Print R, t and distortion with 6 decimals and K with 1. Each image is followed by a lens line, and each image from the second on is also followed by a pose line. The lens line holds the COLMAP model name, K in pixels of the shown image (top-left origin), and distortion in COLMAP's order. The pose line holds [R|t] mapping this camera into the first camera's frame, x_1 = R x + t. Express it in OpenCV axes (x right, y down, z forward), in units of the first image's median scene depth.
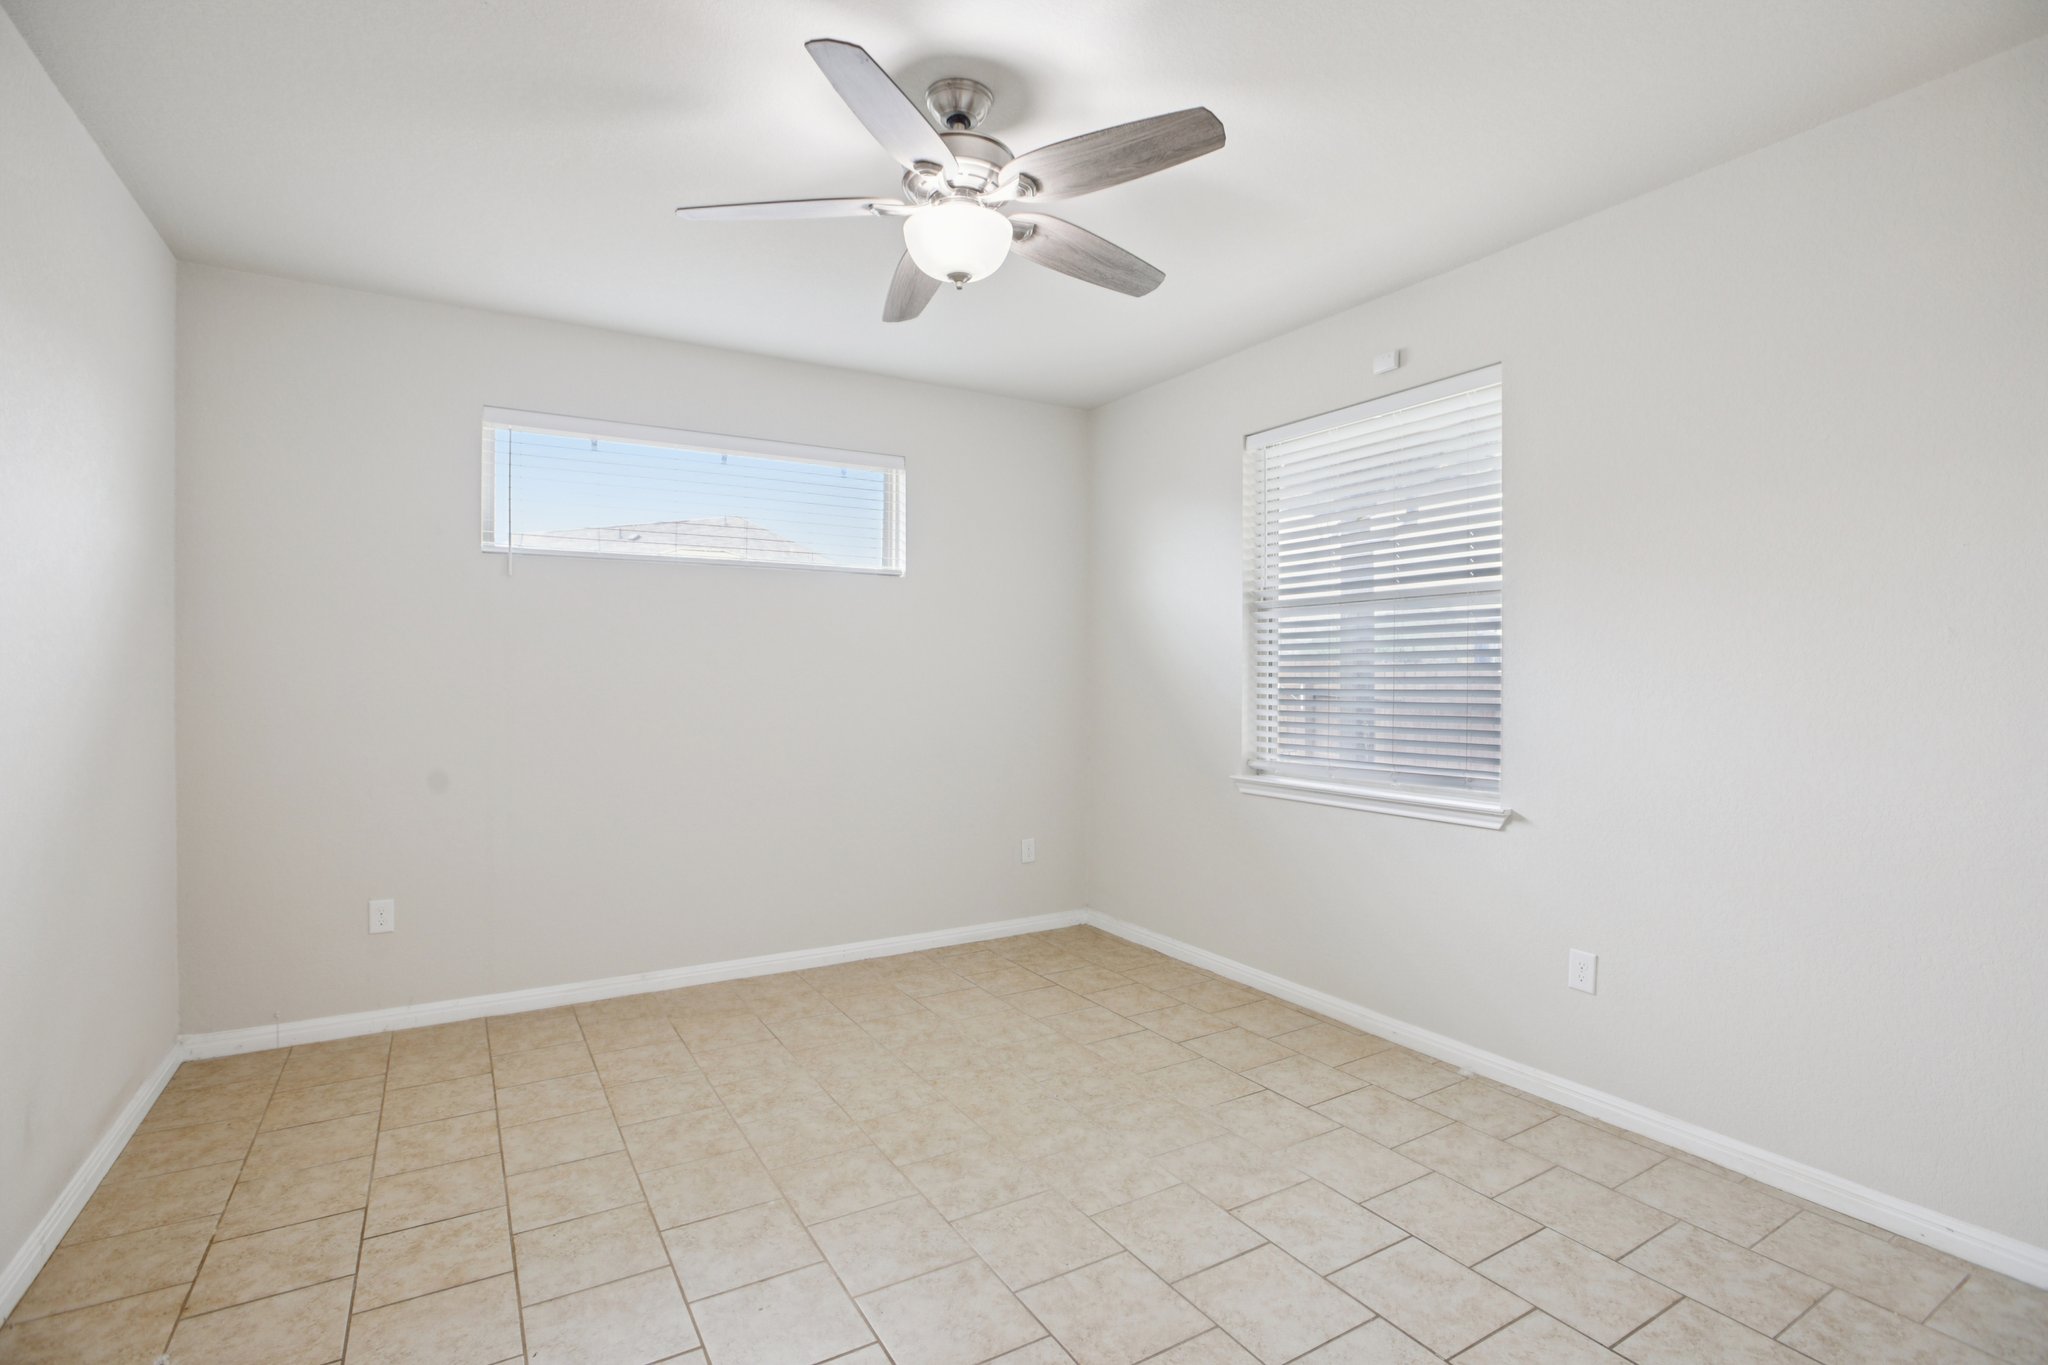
lens RADIAL K [[961.8, 0, 1018.5], [0, 961.8, 675.8], [0, 0, 1]] dist [-0.057437, 0.020070]
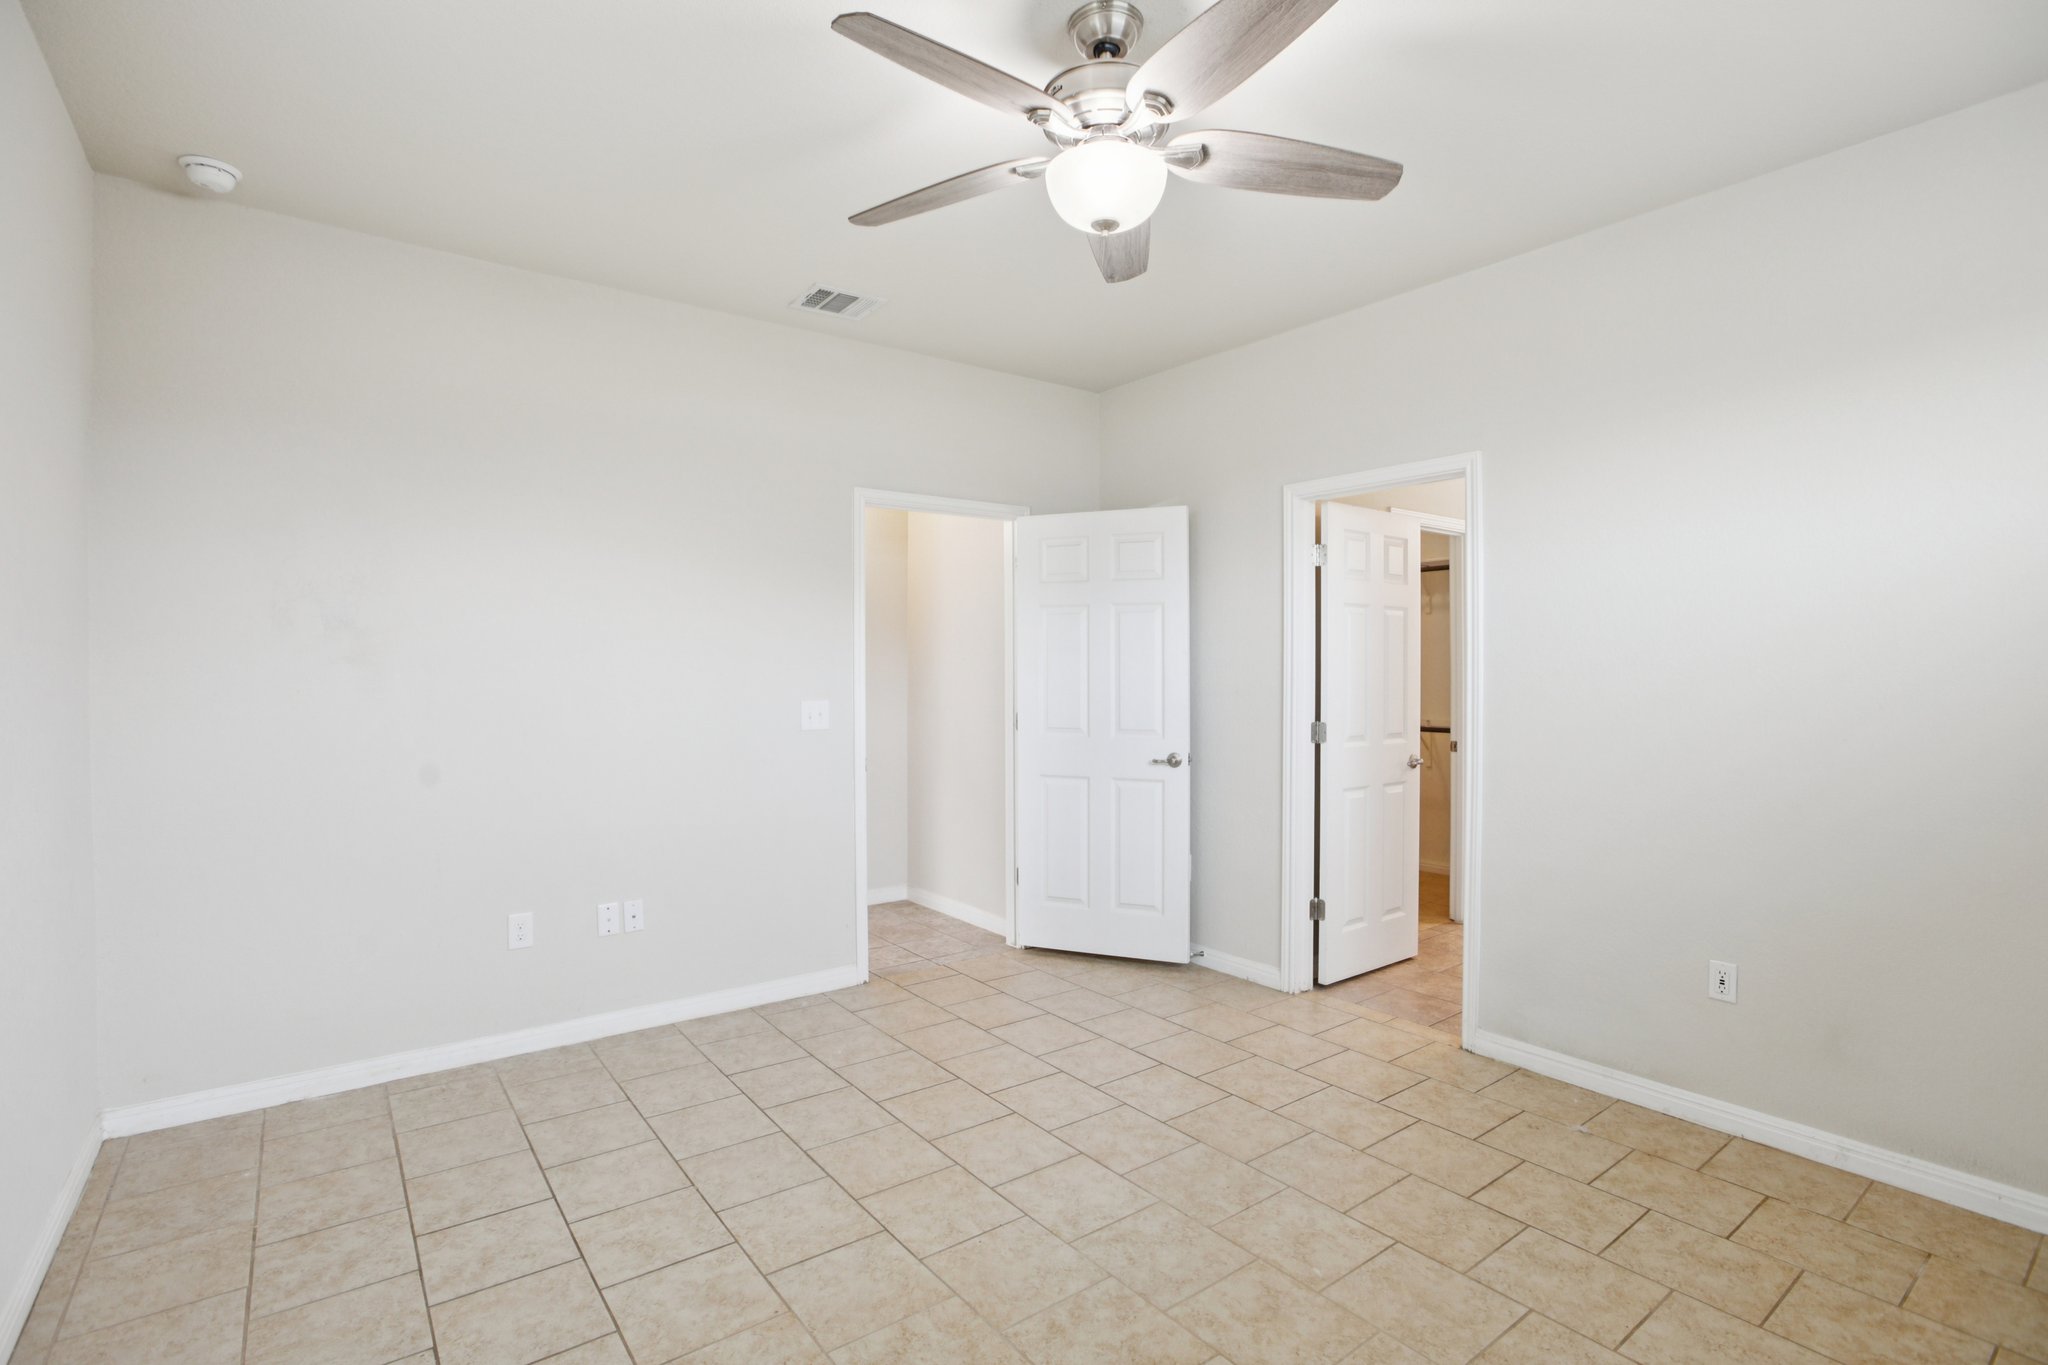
lens RADIAL K [[961.8, 0, 1018.5], [0, 961.8, 675.8], [0, 0, 1]] dist [-0.057437, 0.020070]
pose [[-0.994367, -0.001529, -0.105980, 0.116554], [-0.002430, 0.999962, 0.008375, -0.003751], [0.105963, 0.008586, -0.994333, 1.964315]]
